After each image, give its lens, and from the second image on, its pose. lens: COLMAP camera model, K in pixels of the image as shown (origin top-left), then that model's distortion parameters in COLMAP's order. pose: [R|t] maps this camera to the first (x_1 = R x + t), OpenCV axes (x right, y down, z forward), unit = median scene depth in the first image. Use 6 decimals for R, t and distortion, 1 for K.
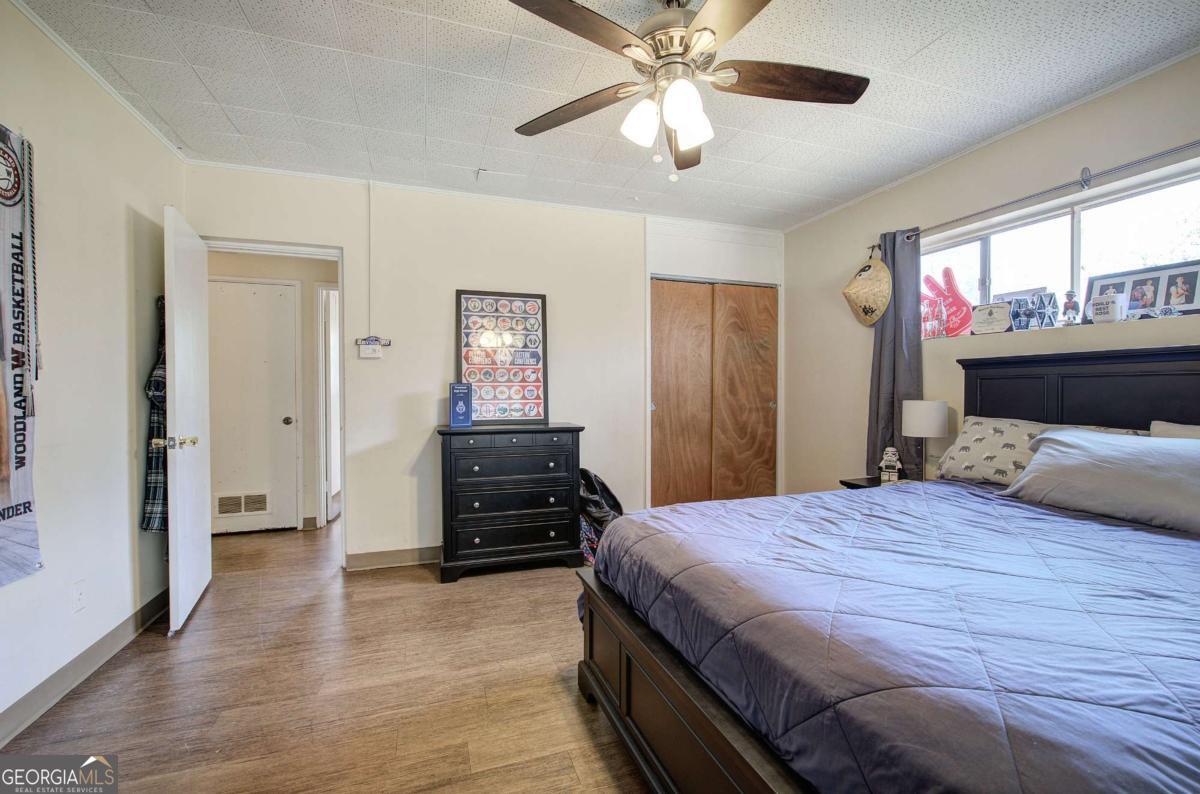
lens RADIAL K [[504.3, 0, 601.7], [0, 504.3, 395.0], [0, 0, 1]] dist [-0.003485, 0.000024]
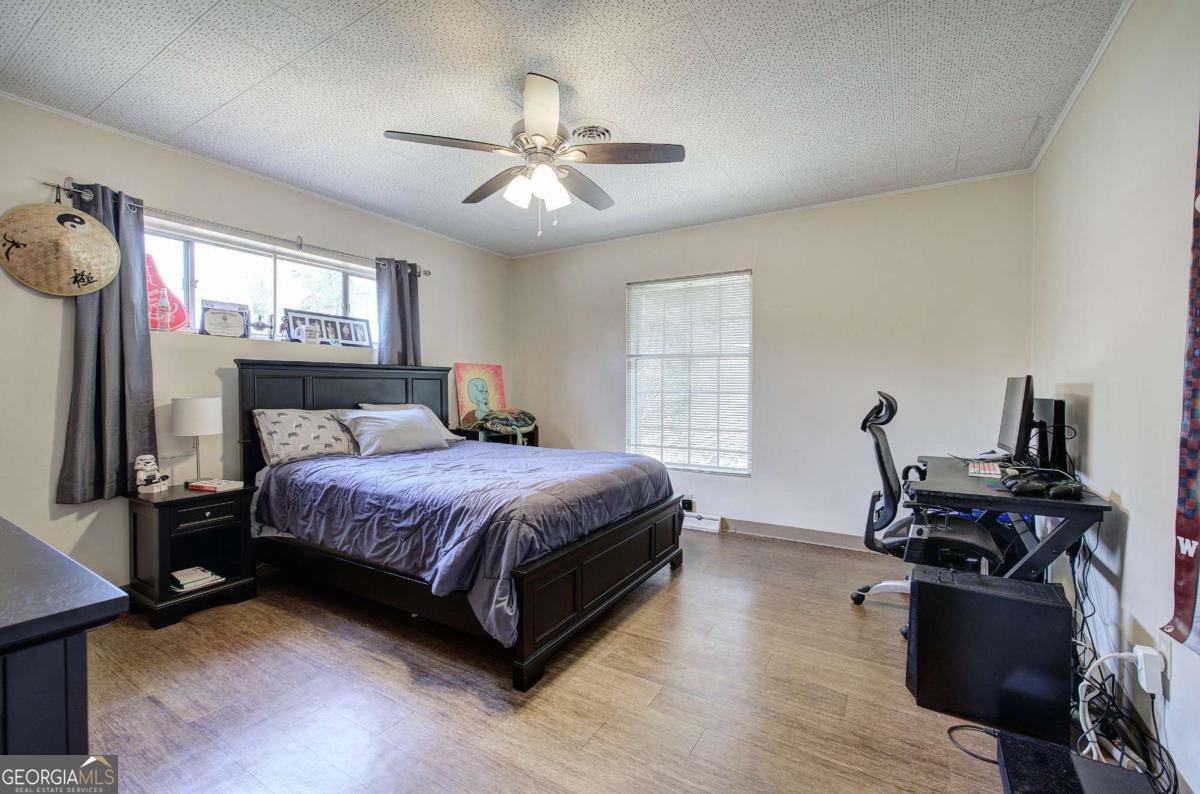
lens RADIAL K [[504.3, 0, 601.7], [0, 504.3, 395.0], [0, 0, 1]] dist [-0.003485, 0.000024]
pose [[-0.635179, -0.012801, 0.772259, -0.728822], [0.006378, 0.999742, 0.021818, -0.012135], [-0.772338, 0.018784, -0.634933, 1.229405]]
